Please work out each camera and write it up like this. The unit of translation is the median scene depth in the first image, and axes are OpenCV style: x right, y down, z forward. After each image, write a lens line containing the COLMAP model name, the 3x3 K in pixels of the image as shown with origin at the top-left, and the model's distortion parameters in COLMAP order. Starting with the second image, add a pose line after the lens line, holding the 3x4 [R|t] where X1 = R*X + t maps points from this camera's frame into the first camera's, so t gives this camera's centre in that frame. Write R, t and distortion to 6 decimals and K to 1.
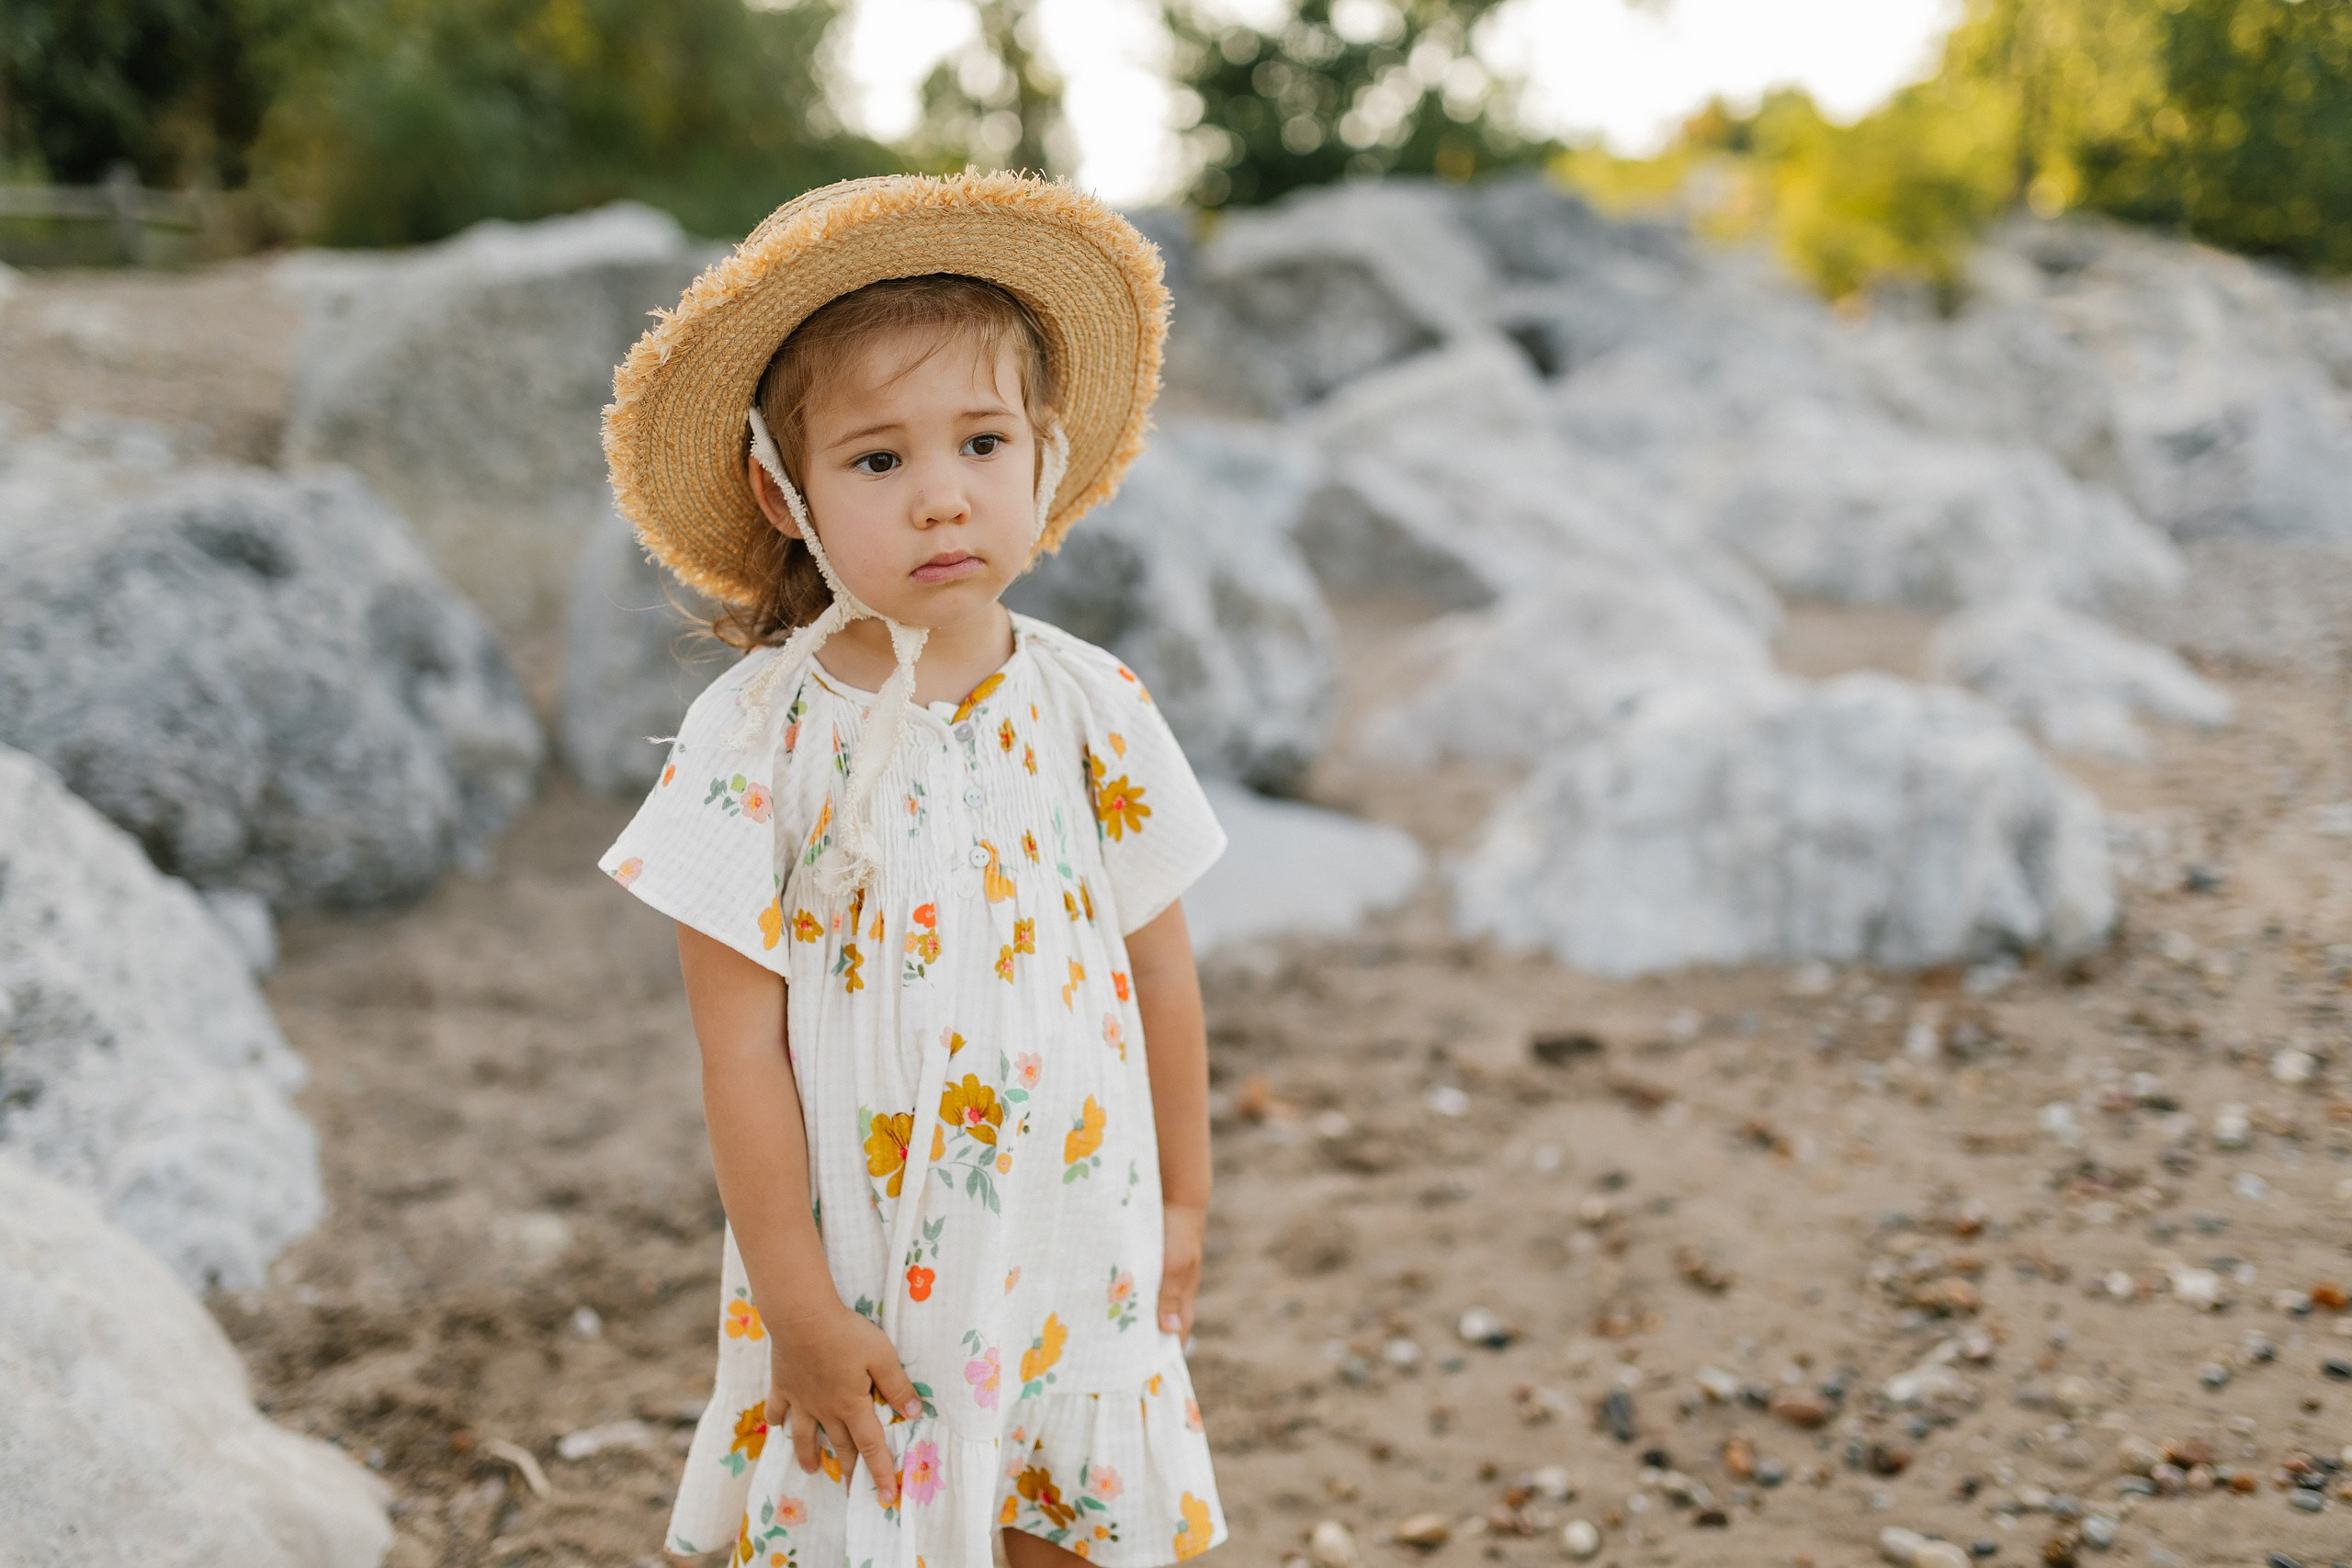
lens RADIAL K [[2269.7, 0, 1176.0], [0, 2269.7, 784.0], [0, 0, 1]] dist [0.014576, -0.003467]
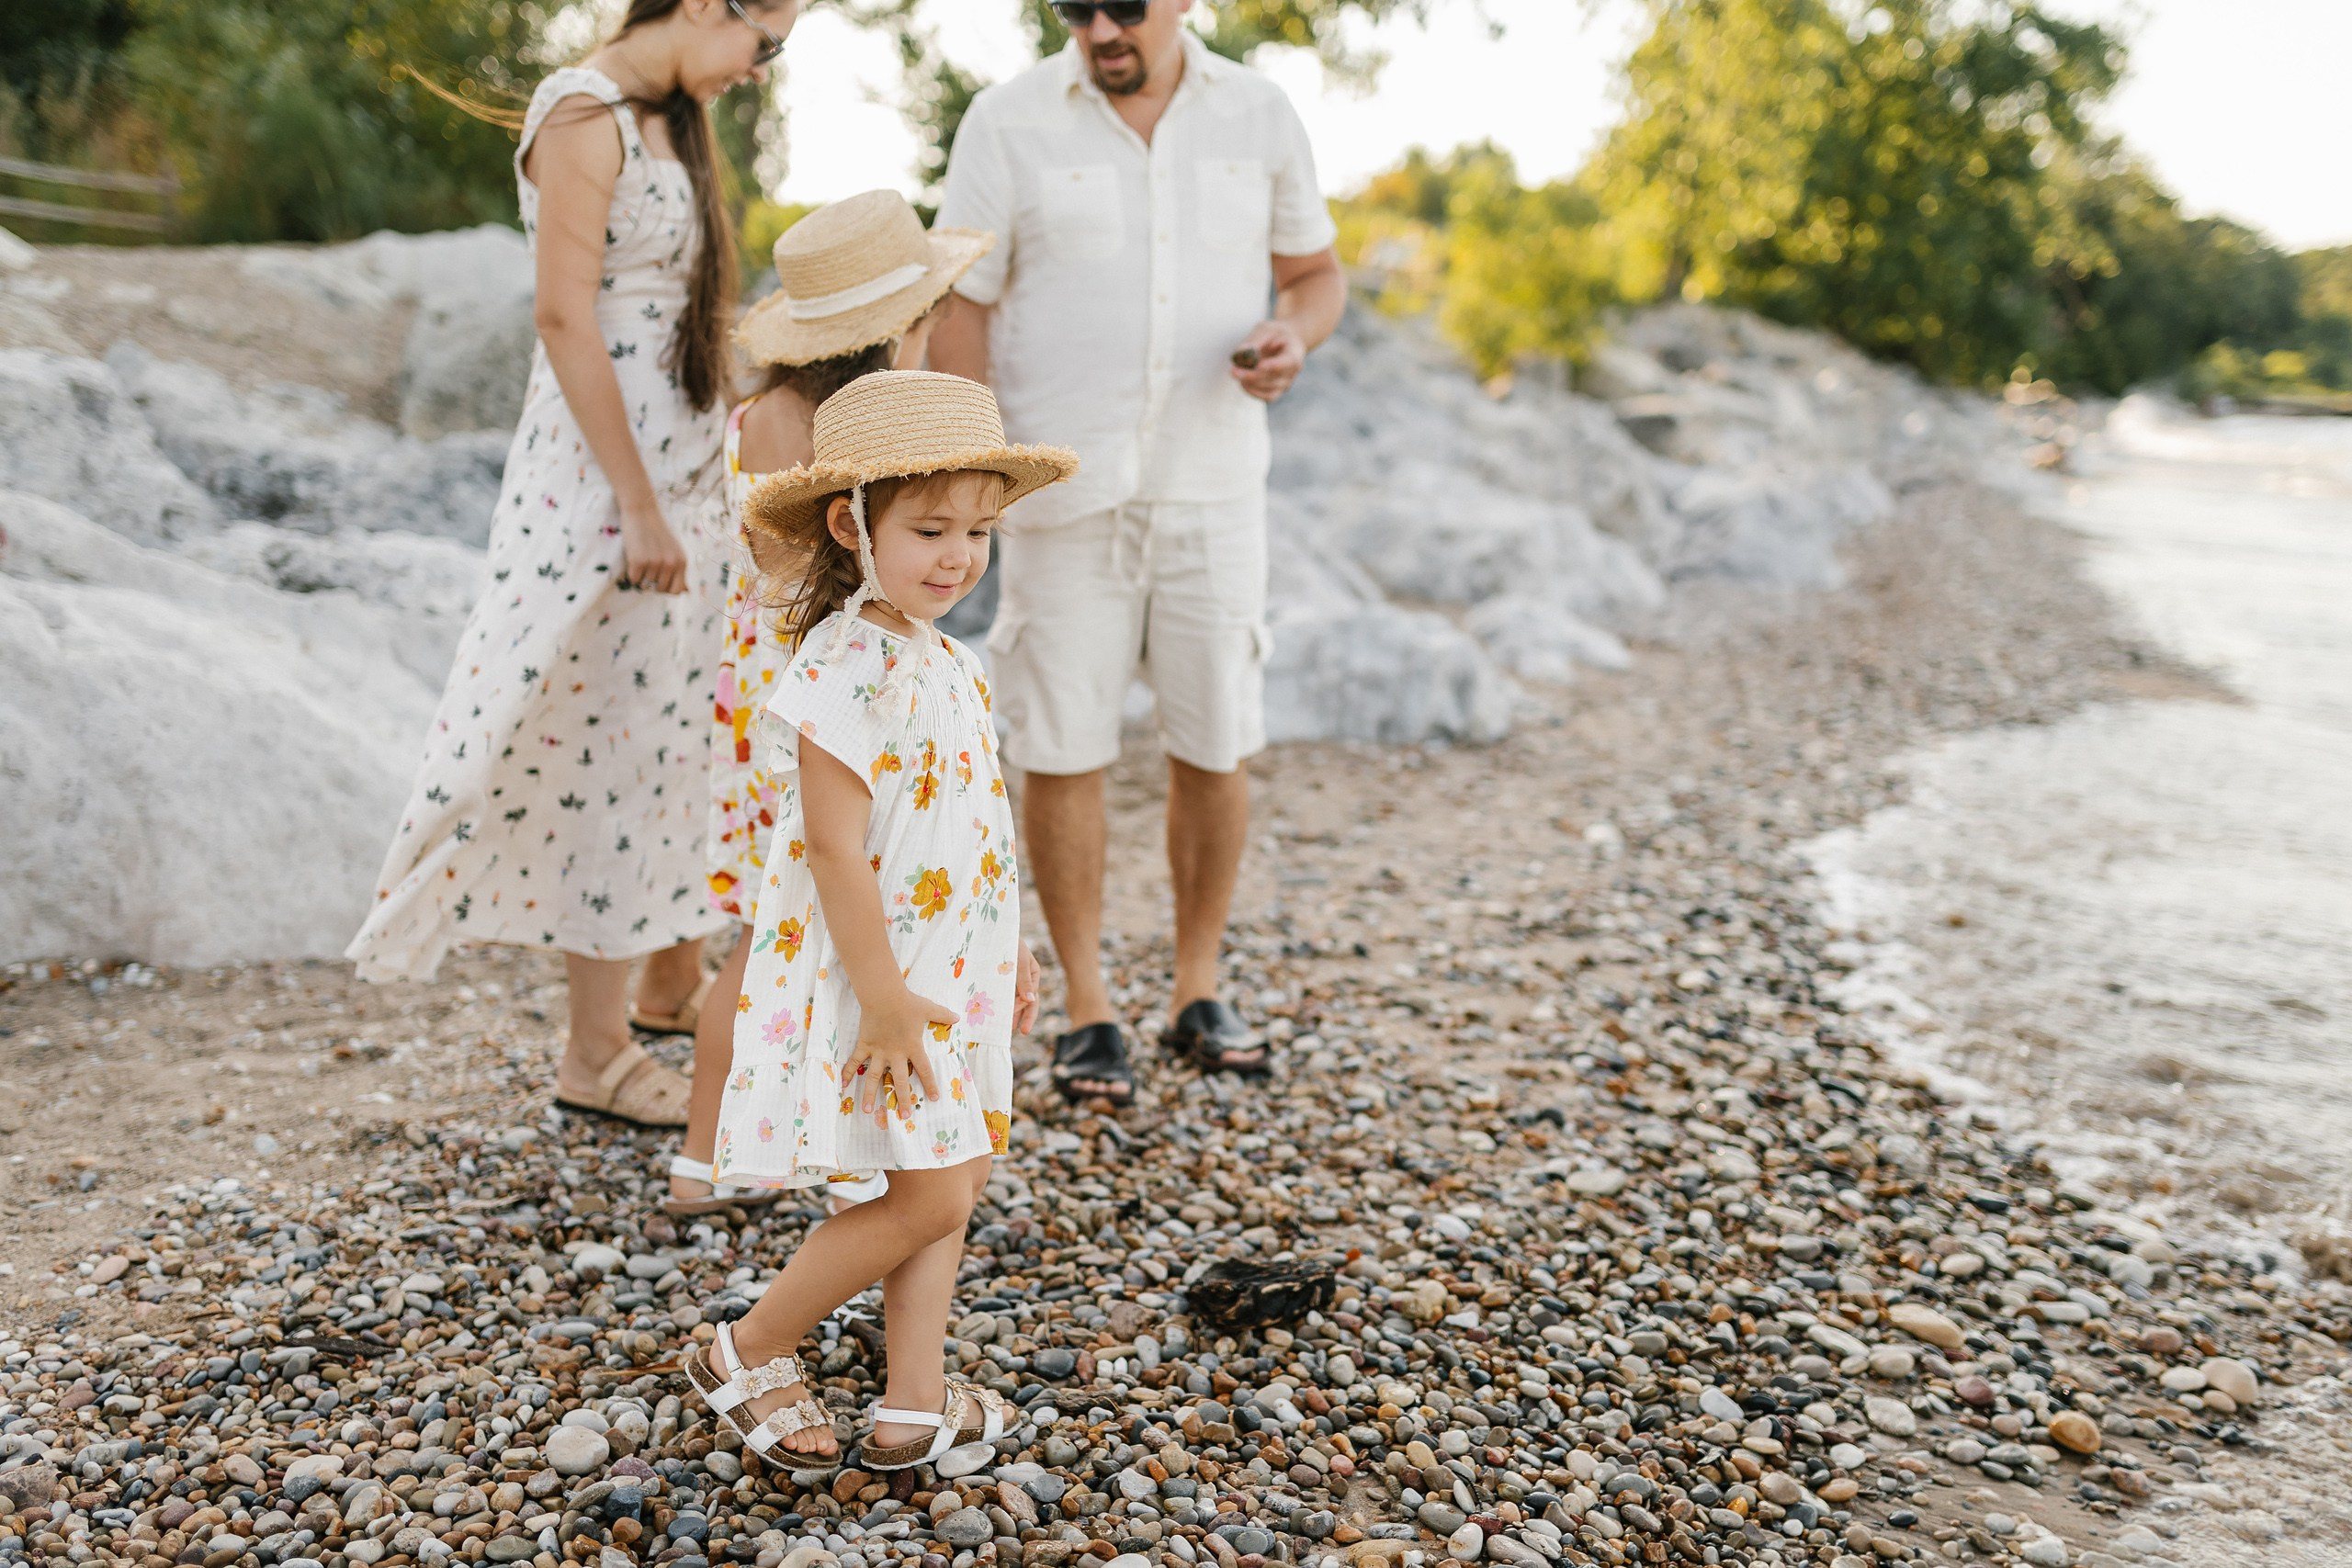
lens RADIAL K [[2269.7, 0, 1176.0], [0, 2269.7, 784.0], [0, 0, 1]] dist [0.014576, -0.003467]
pose [[0.988032, 0.056429, 0.143556, -0.090899], [-0.055105, 0.998393, -0.013189, 0.088532], [-0.144070, 0.005121, 0.989554, -0.550094]]
